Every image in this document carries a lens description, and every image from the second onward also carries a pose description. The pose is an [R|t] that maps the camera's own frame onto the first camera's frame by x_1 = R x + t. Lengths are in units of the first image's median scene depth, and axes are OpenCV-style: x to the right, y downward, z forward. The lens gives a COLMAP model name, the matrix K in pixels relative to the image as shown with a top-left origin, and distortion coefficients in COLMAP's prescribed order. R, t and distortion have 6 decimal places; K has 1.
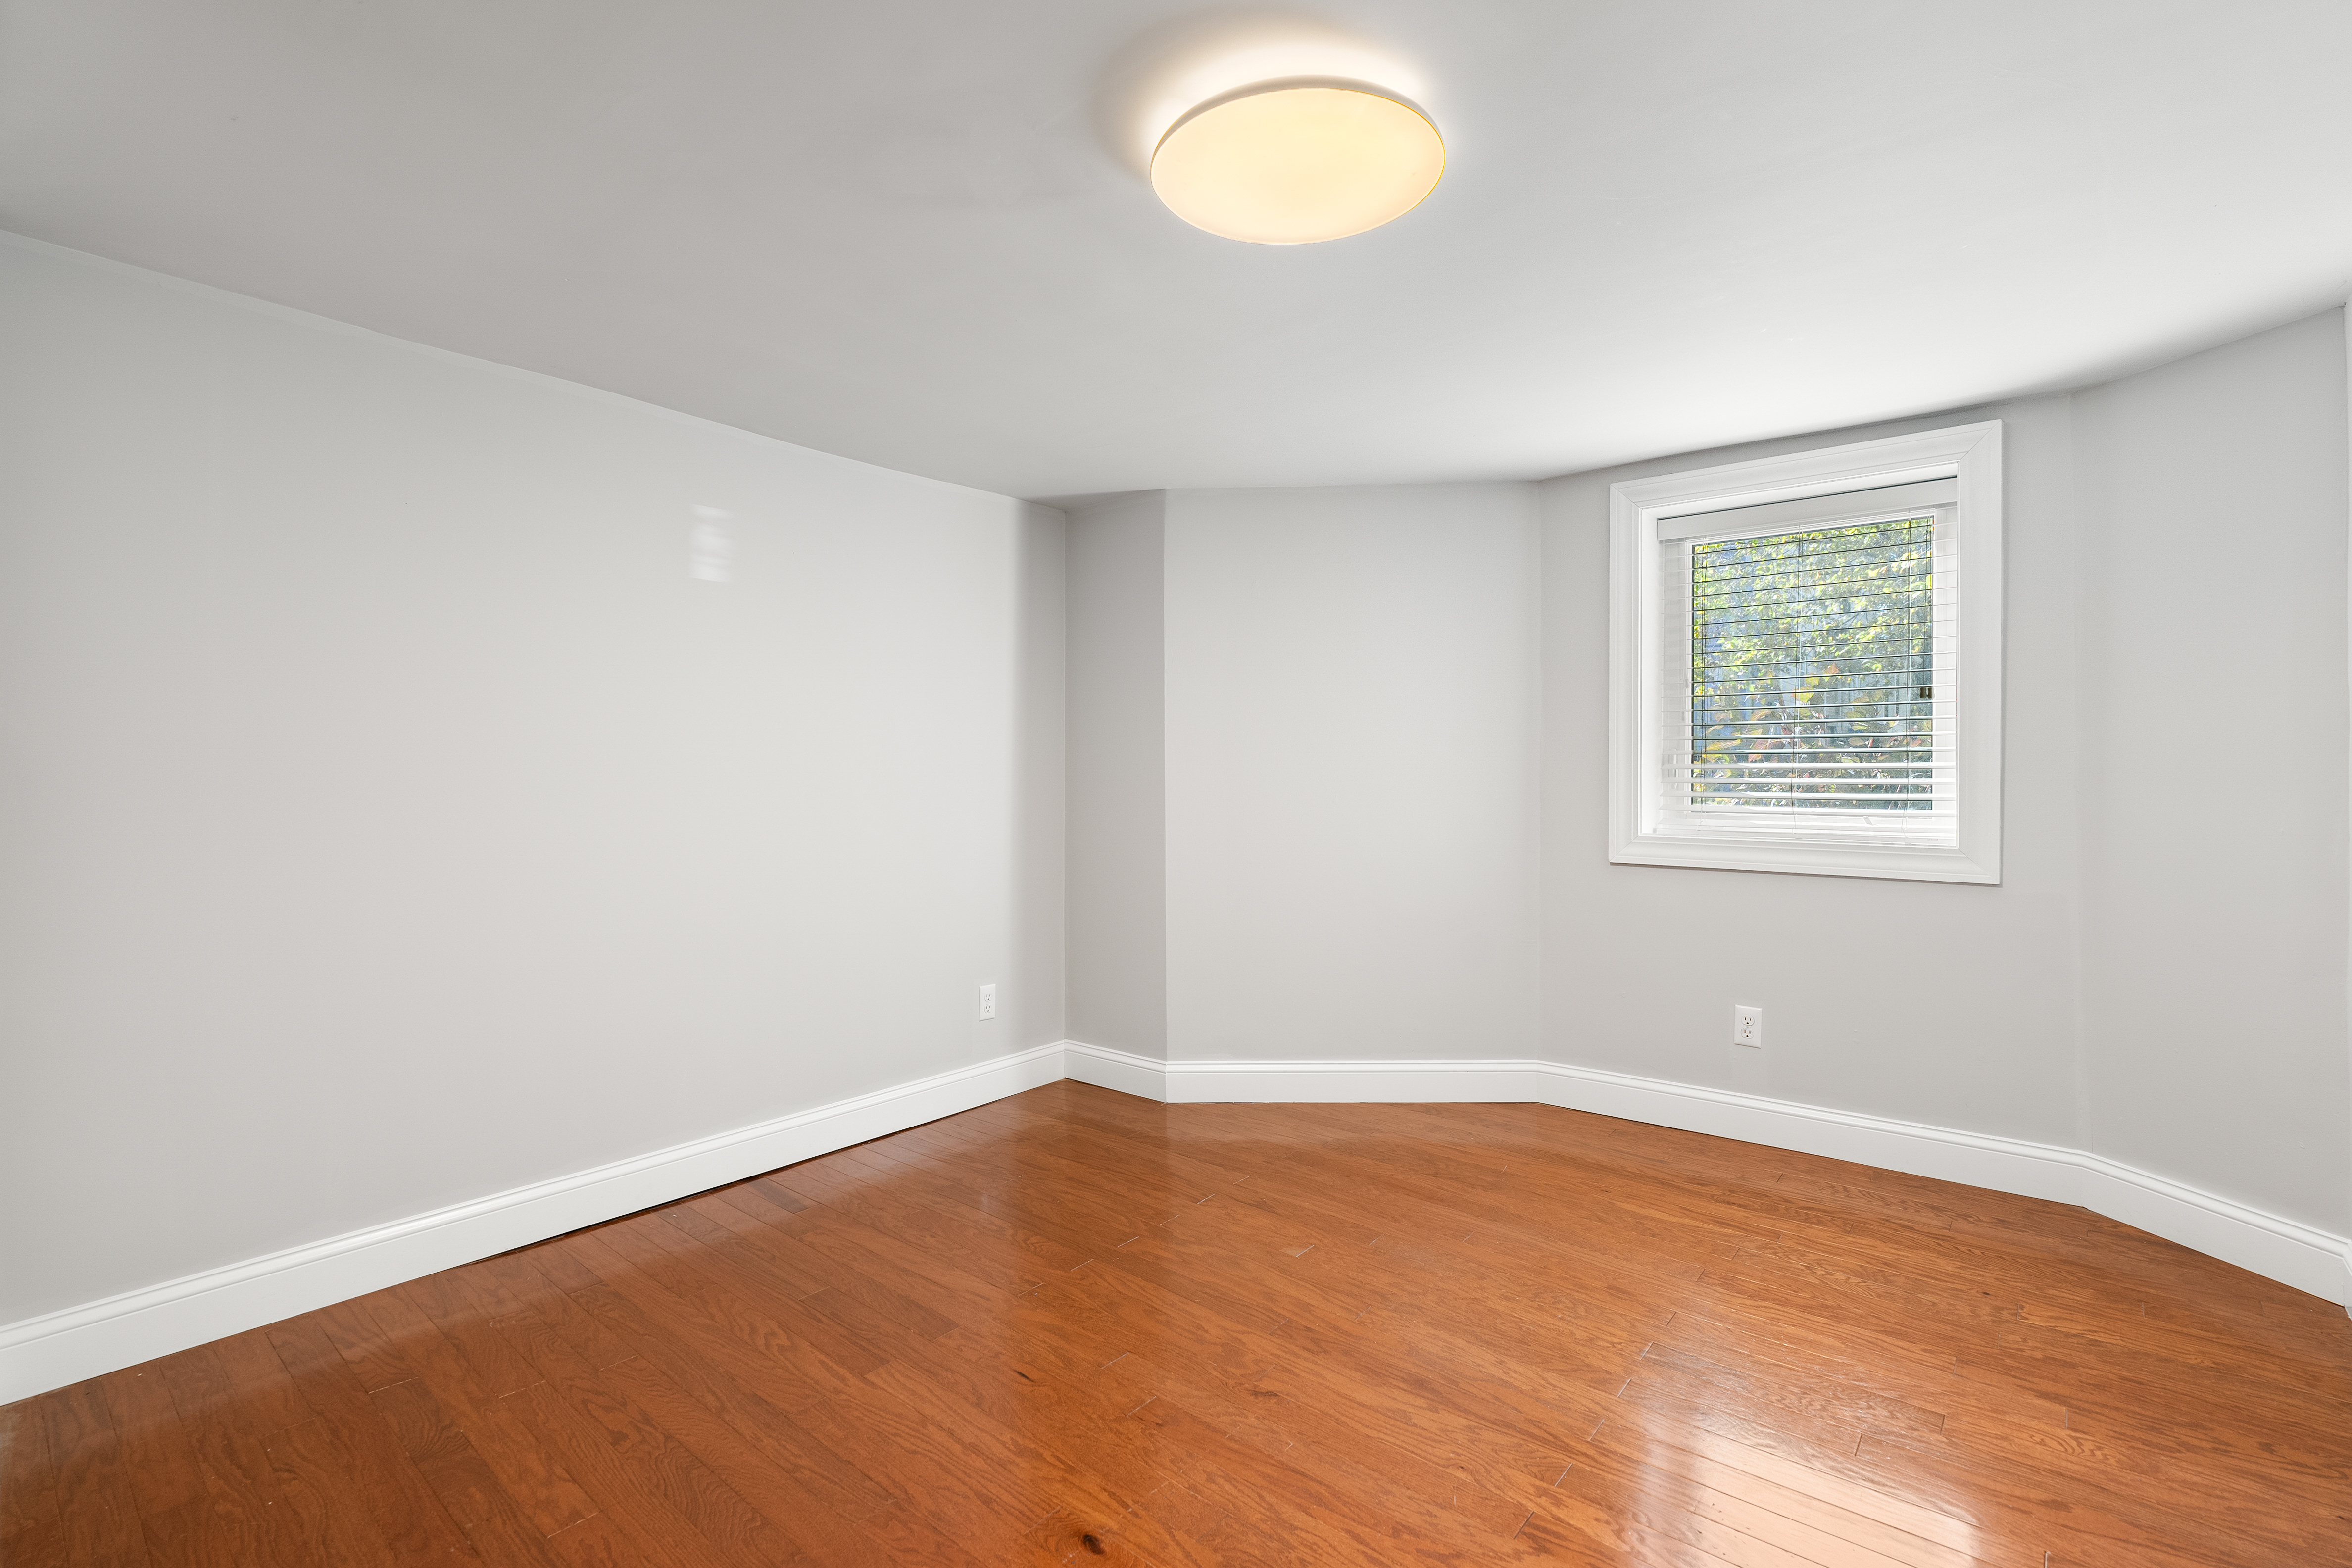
lens RADIAL K [[1072.3, 0, 1191.6], [0, 1072.3, 786.4], [0, 0, 1]] dist [0.002615, -0.001714]
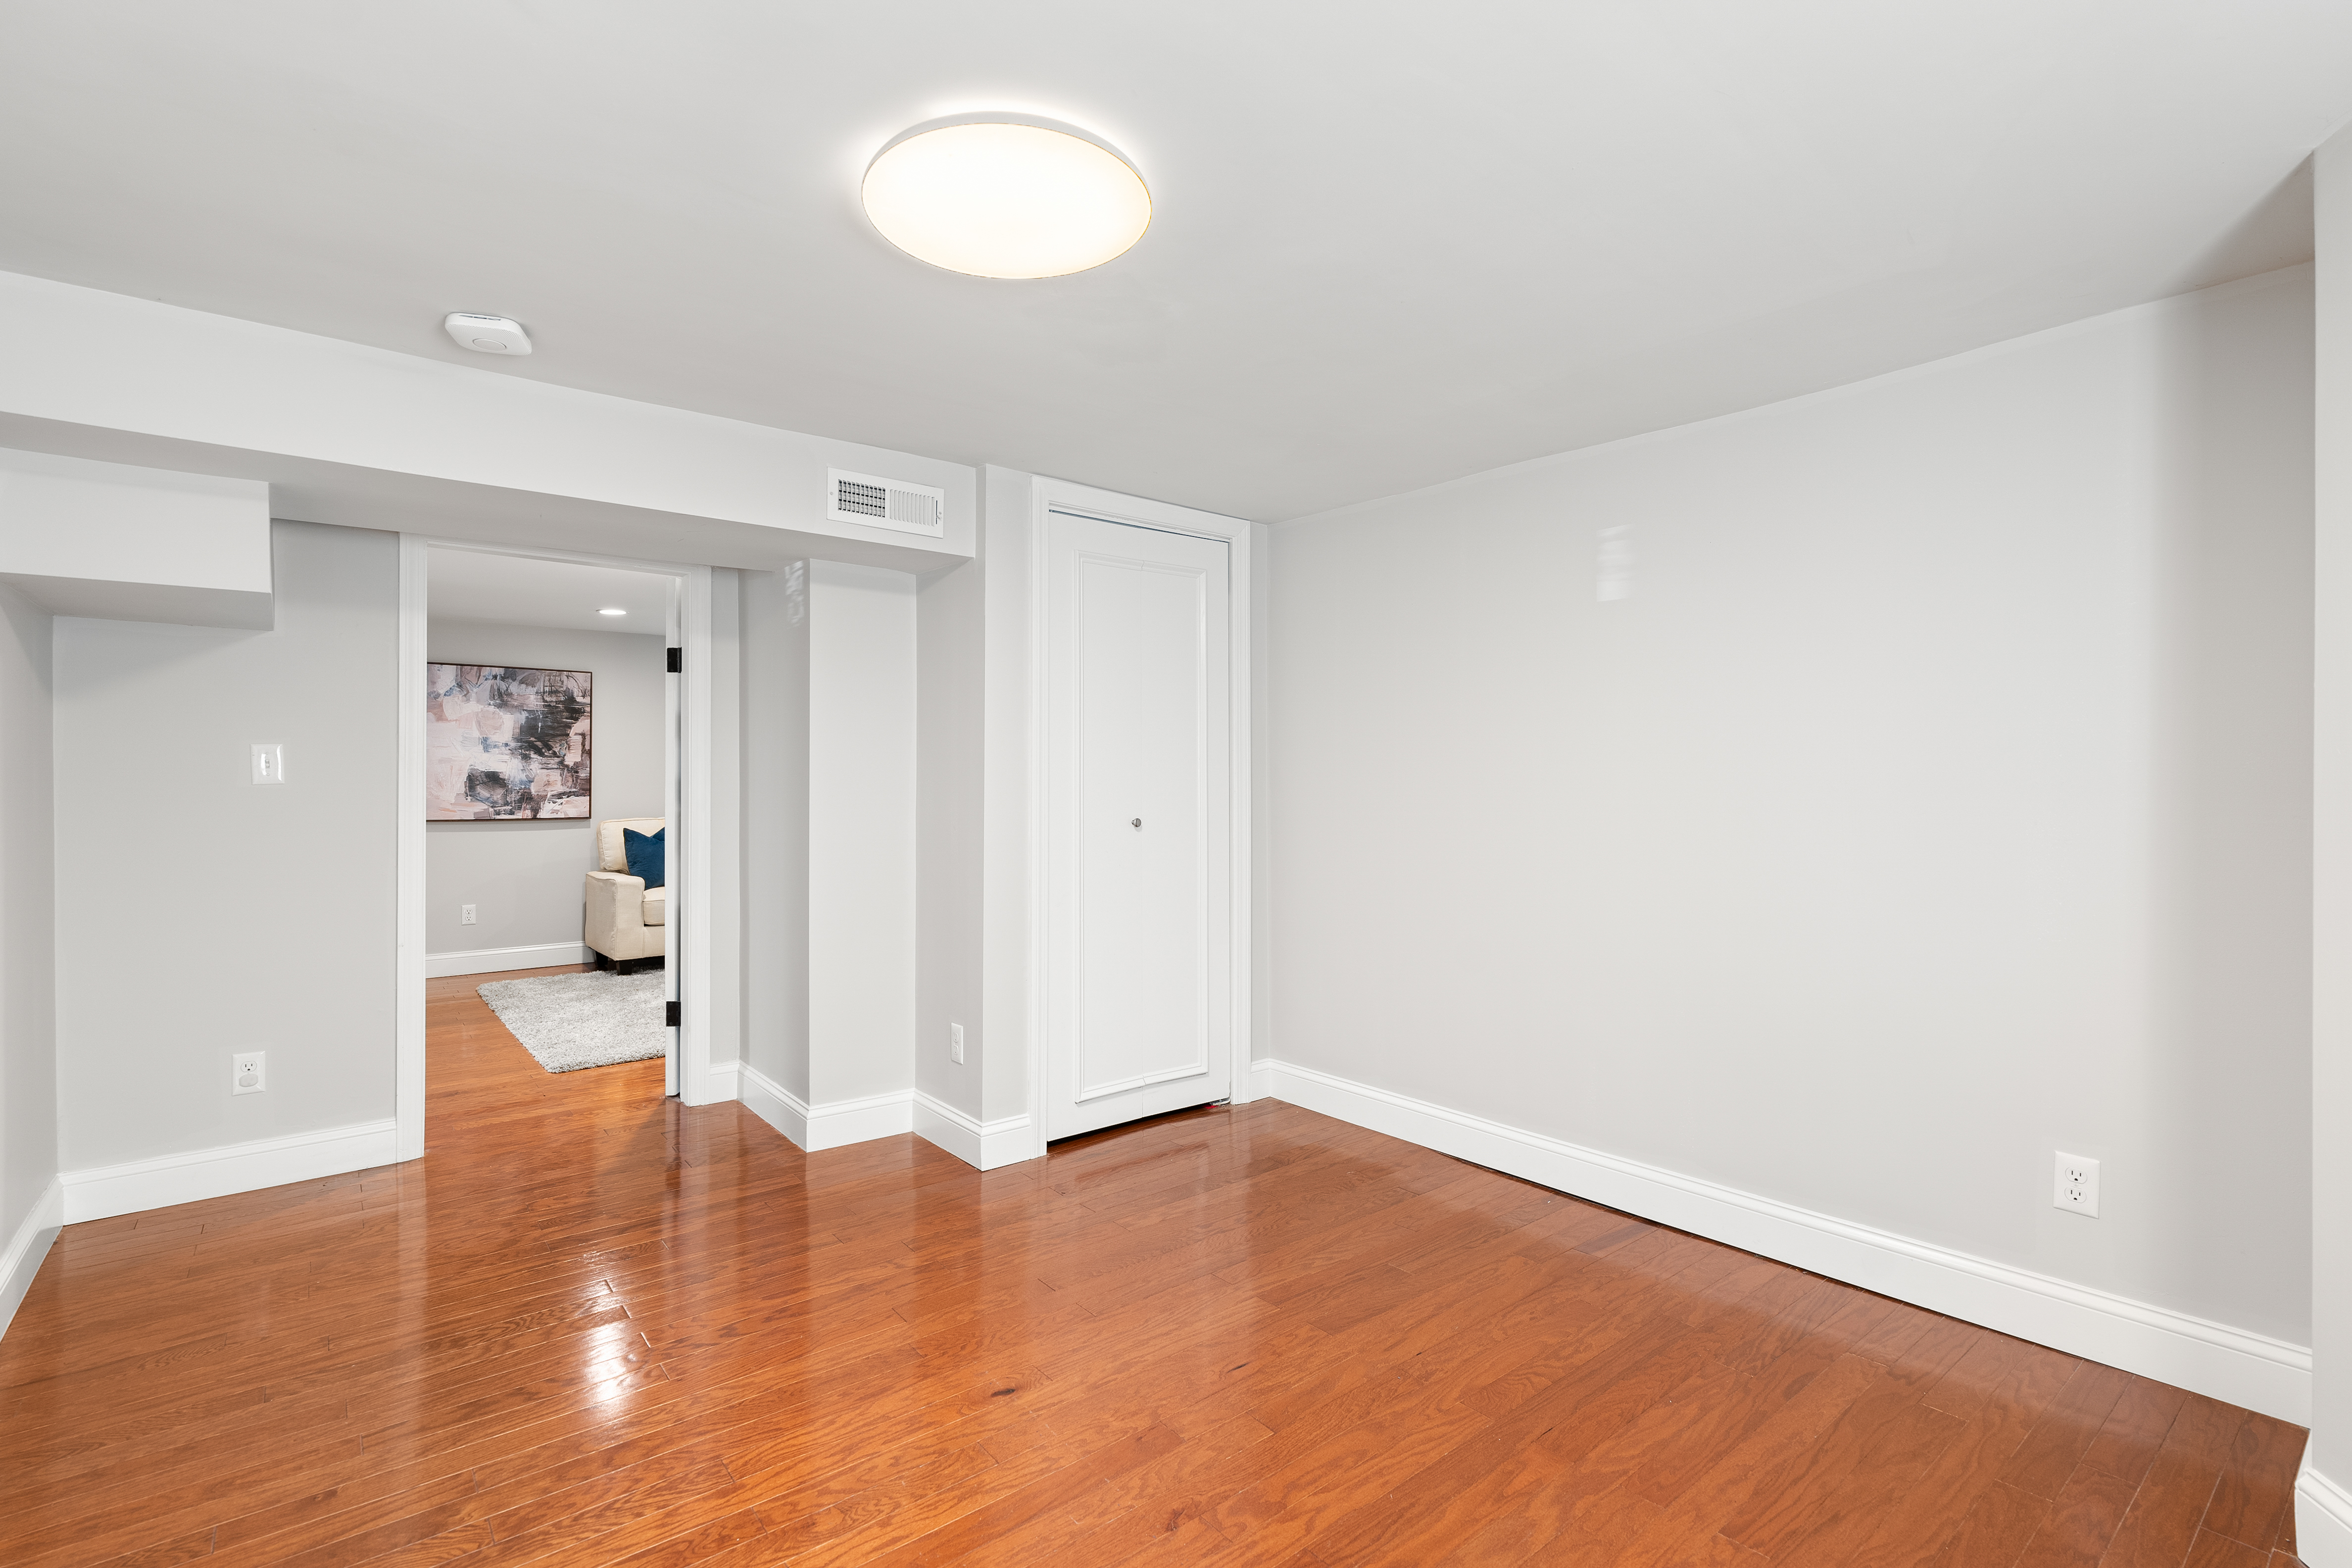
lens RADIAL K [[1072.3, 0, 1148.1], [0, 1072.3, 767.7], [0, 0, 1]] dist [0.002615, -0.001714]
pose [[-0.209418, -0.013615, -0.977731, 0.636430], [-0.015780, 0.999820, -0.010543, -0.016394], [0.977699, 0.013220, -0.209595, 0.800608]]
